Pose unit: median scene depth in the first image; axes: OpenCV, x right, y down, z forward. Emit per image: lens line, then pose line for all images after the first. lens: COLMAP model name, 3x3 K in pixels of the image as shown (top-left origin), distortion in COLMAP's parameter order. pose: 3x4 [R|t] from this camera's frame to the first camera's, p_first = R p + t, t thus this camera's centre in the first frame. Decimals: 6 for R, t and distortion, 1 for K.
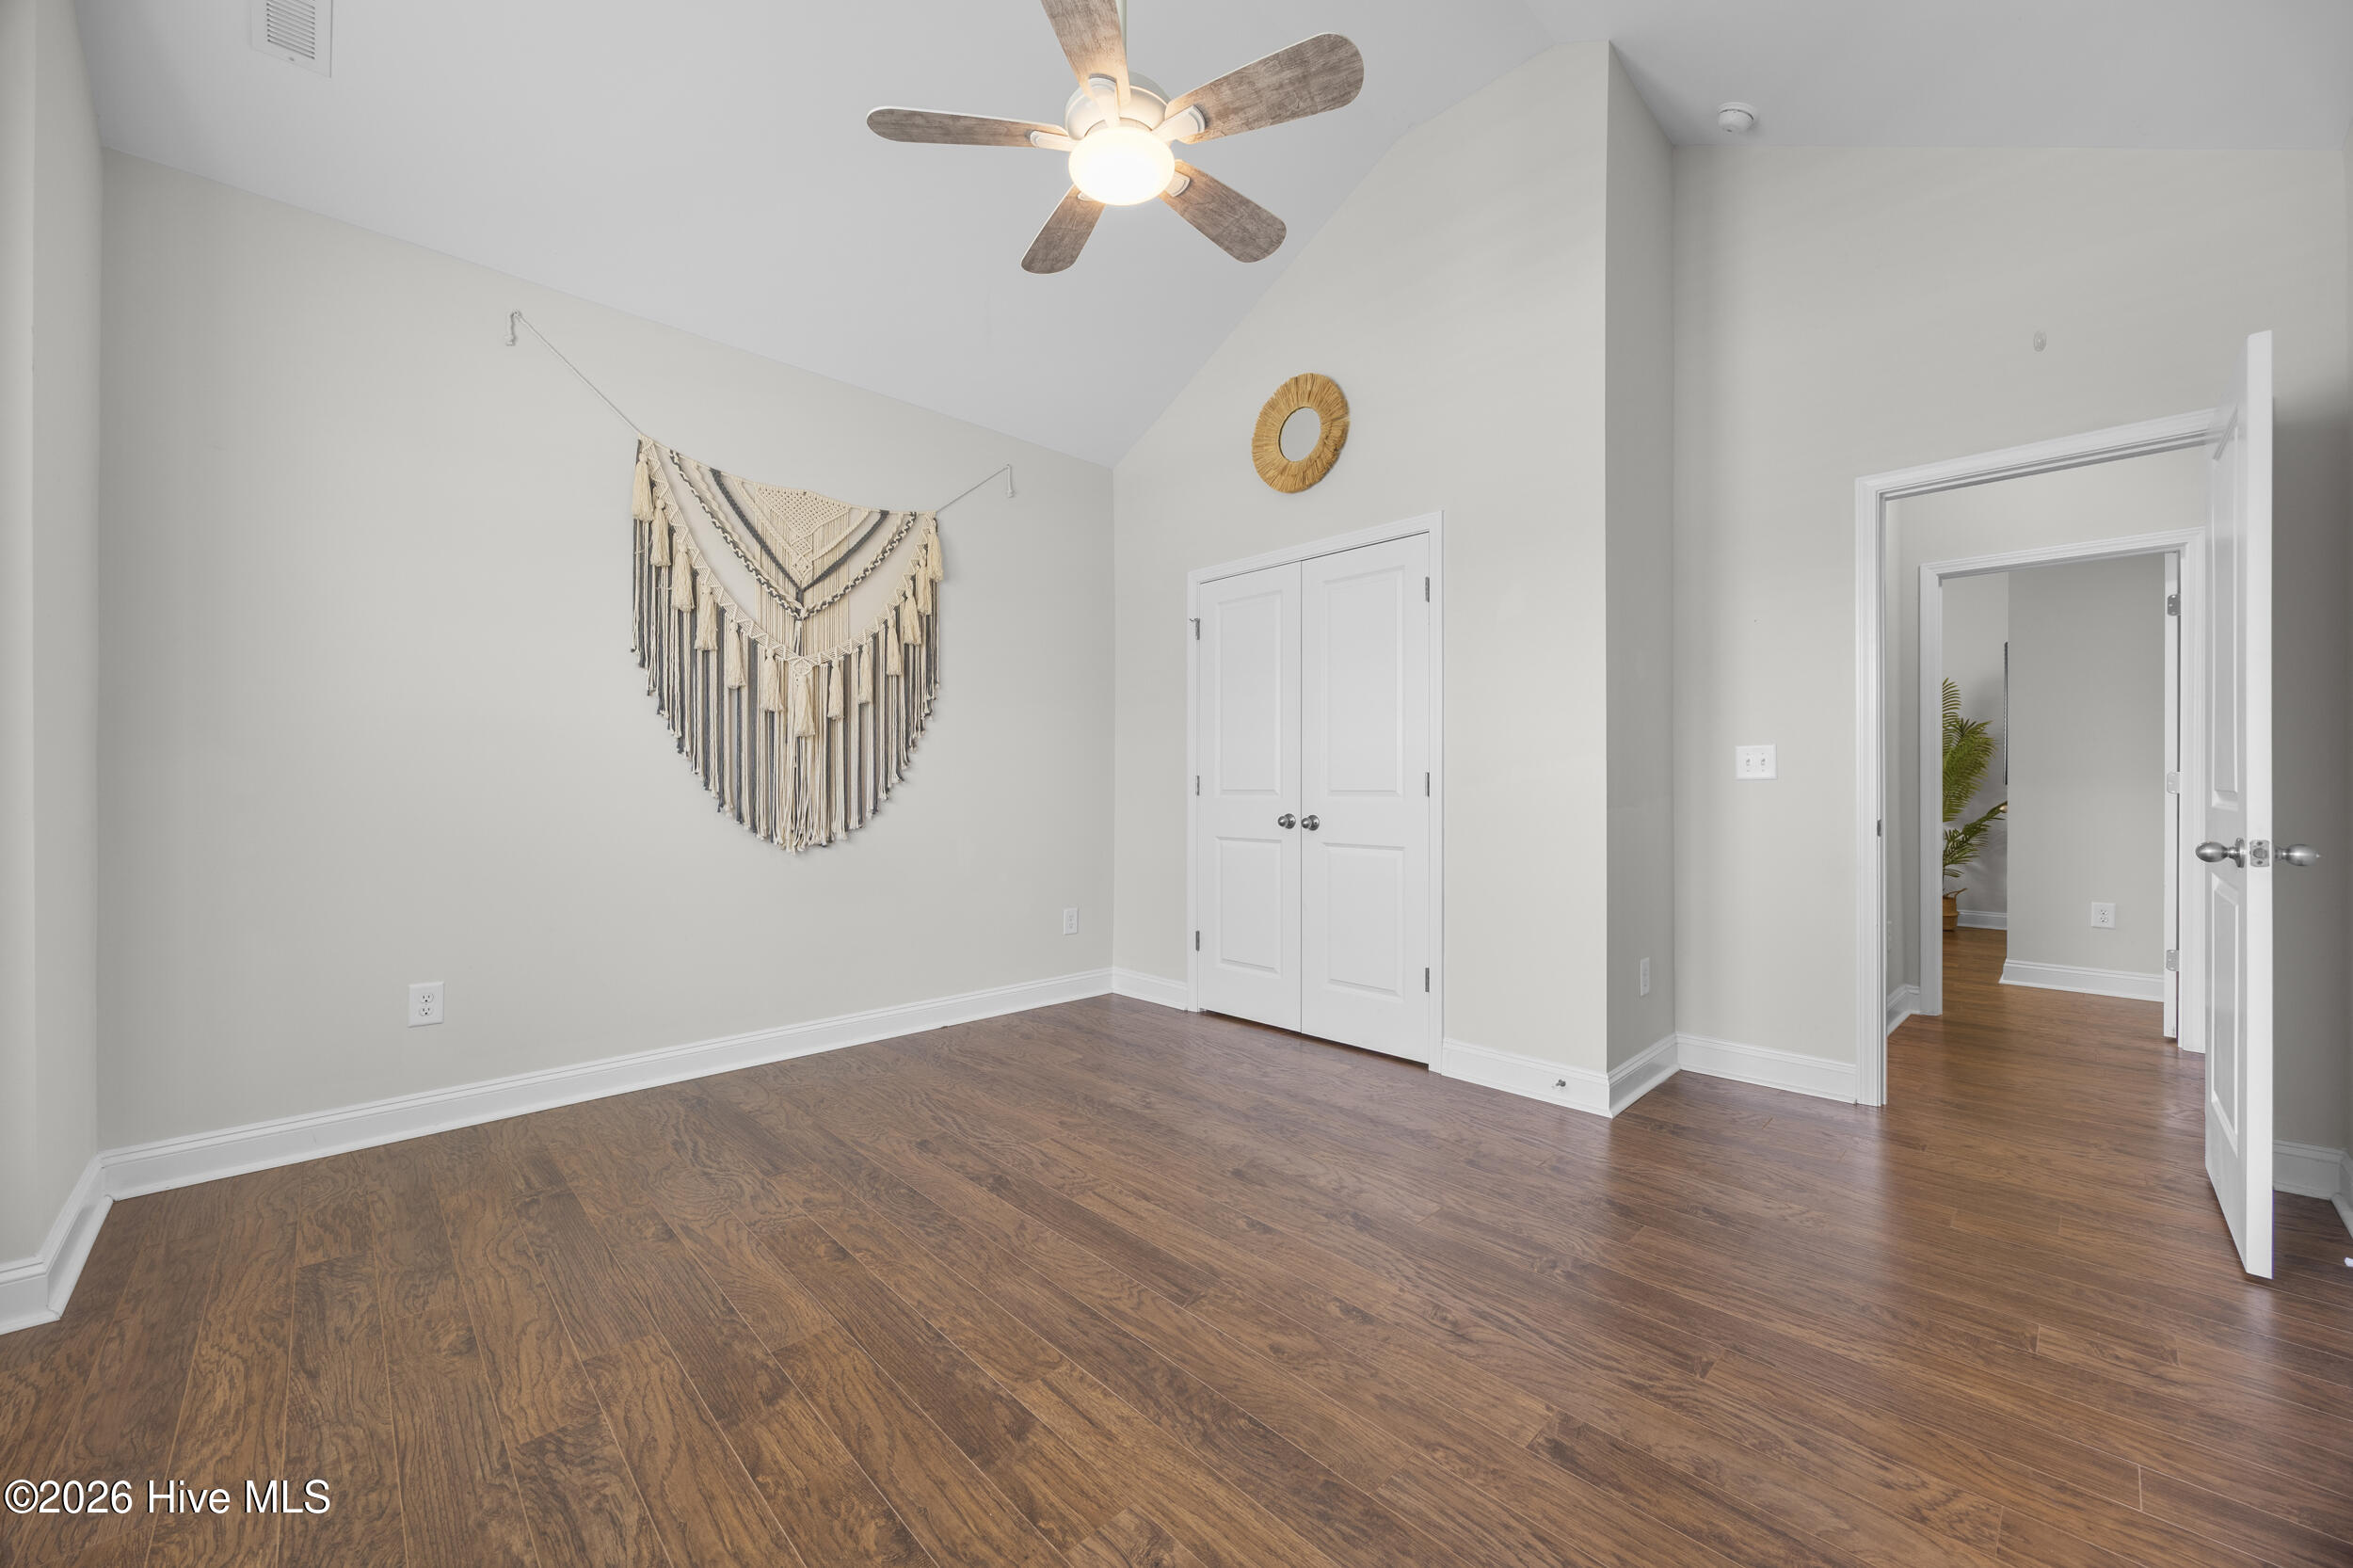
lens RADIAL K [[891.0, 0, 1169.7], [0, 891.0, 788.8], [0, 0, 1]] dist [-0.002448, 0.000130]
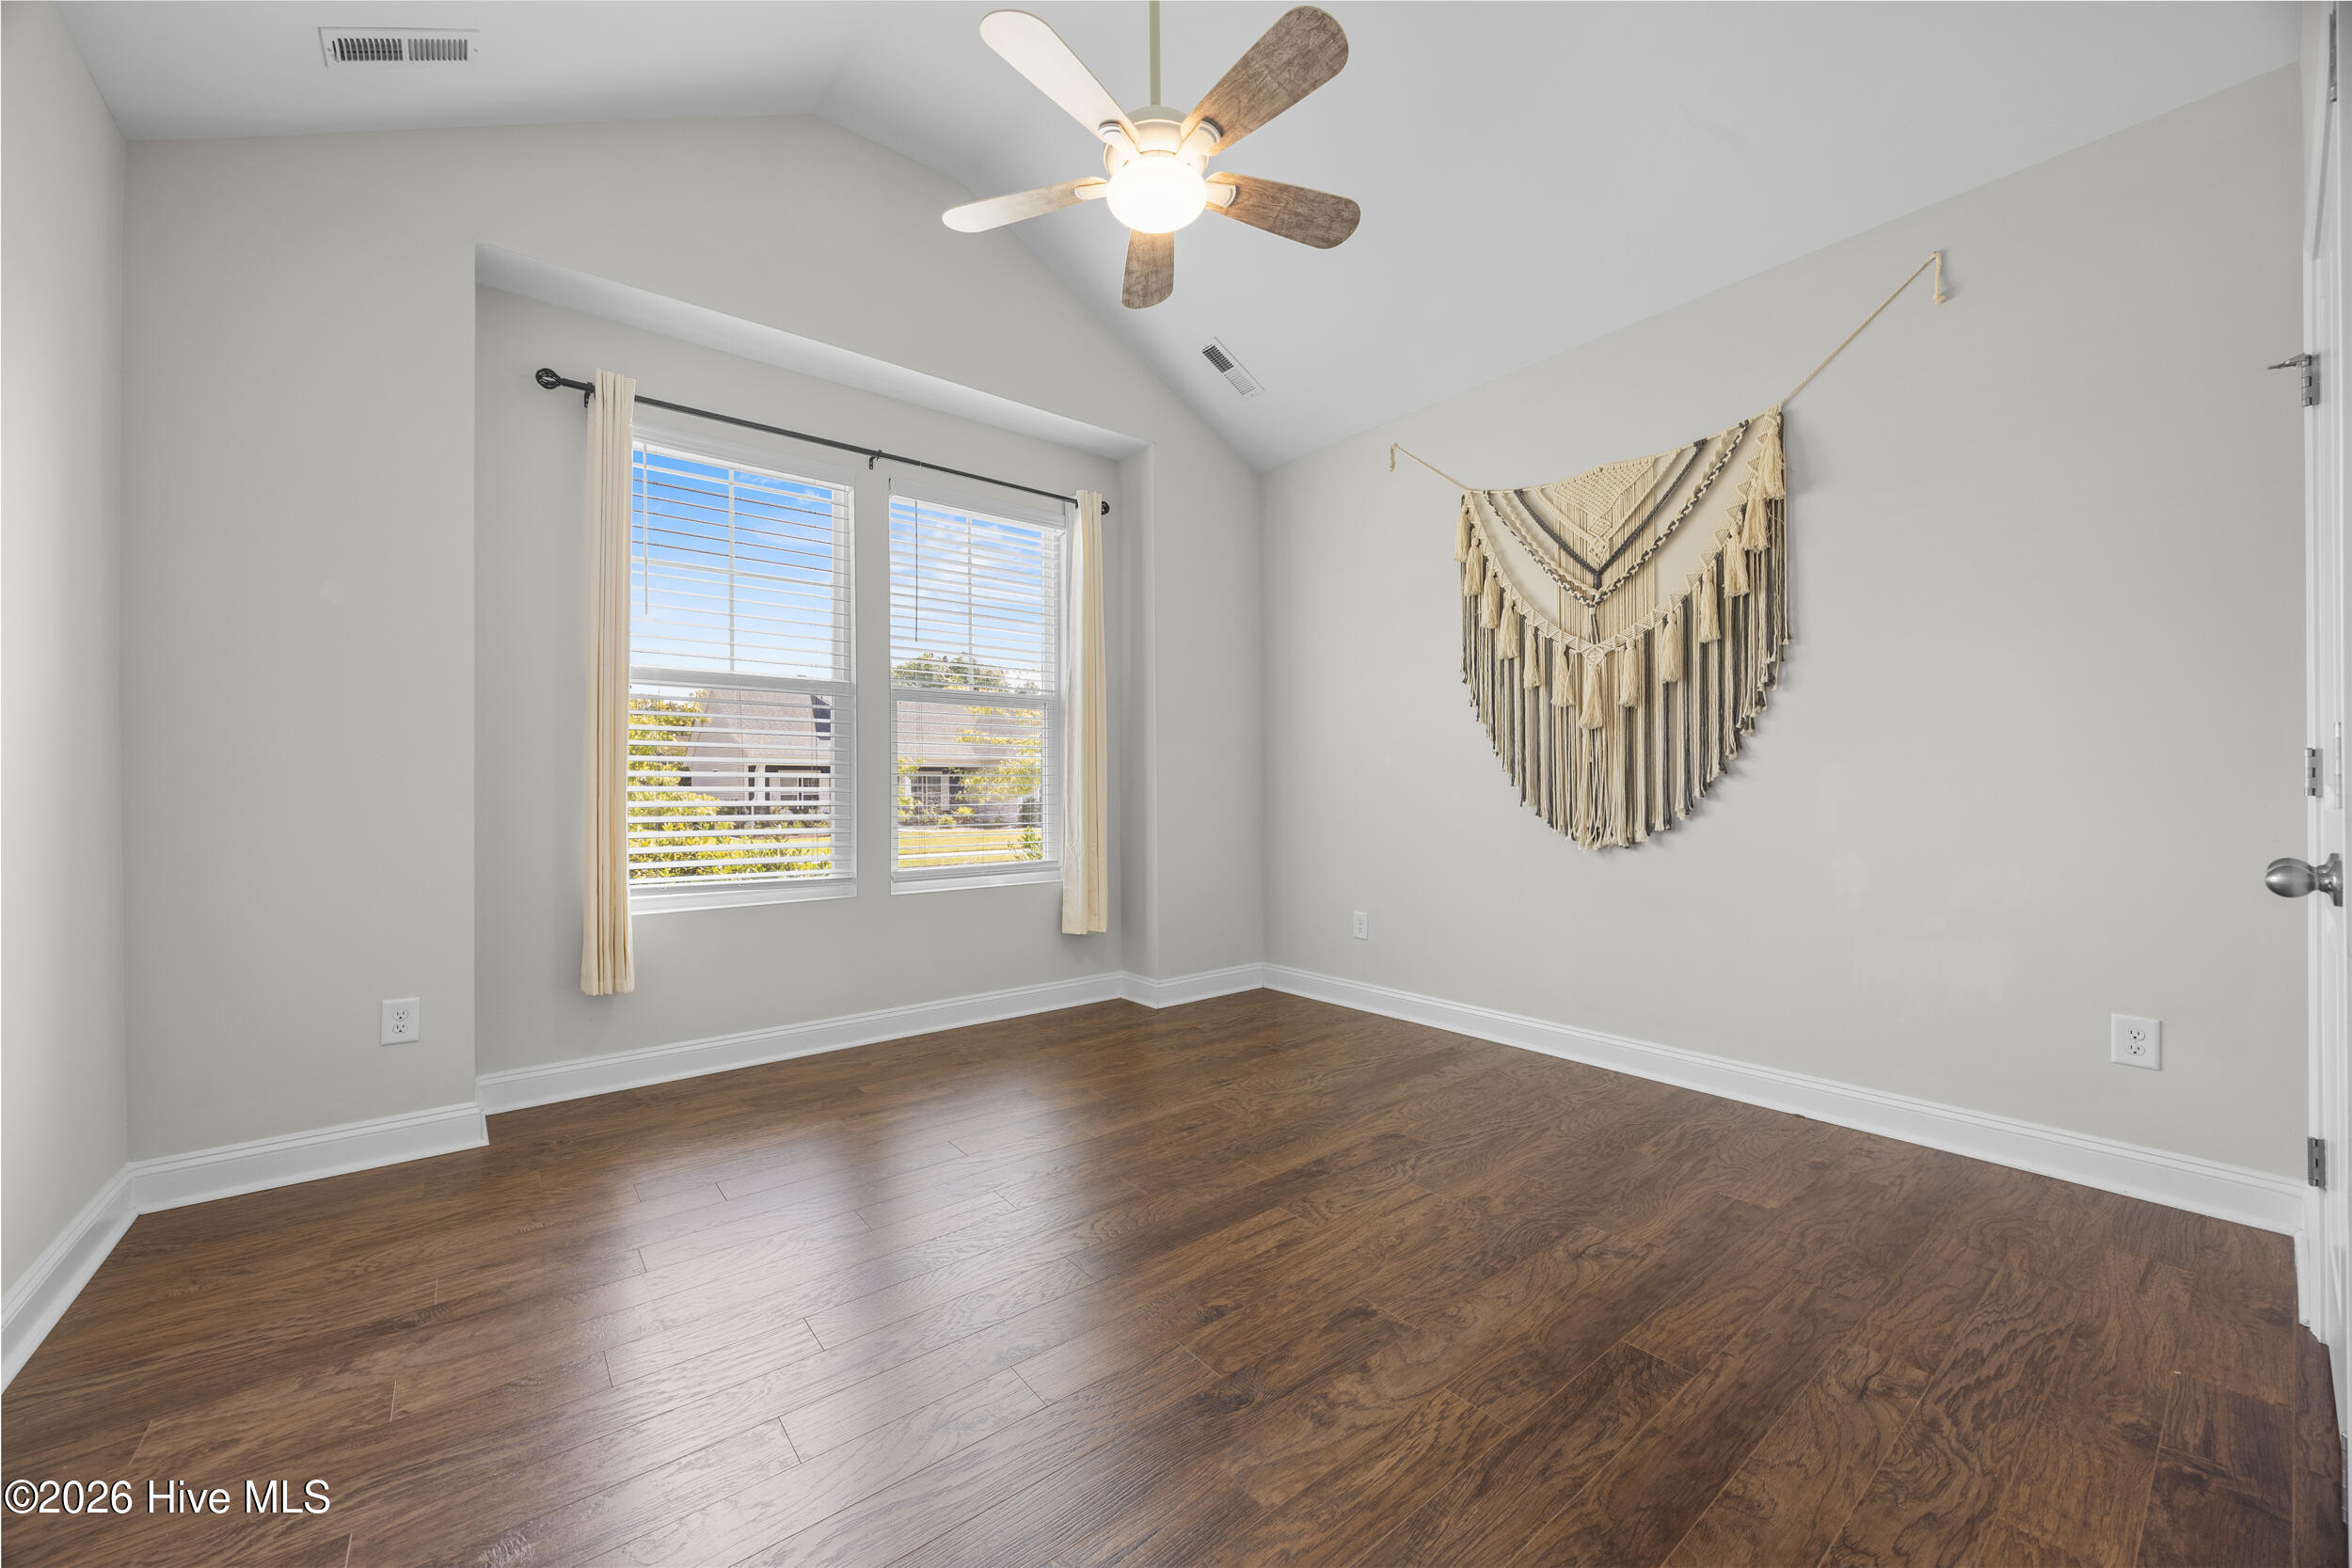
lens RADIAL K [[890.6, 0, 1168.3], [0, 890.6, 786.1], [0, 0, 1]] dist [-0.002448, 0.000130]
pose [[-0.098393, -0.001357, -0.995147, 0.614069], [0.005331, 0.999984, -0.001891, 0.001201], [0.995133, -0.005491, -0.098384, 0.688286]]
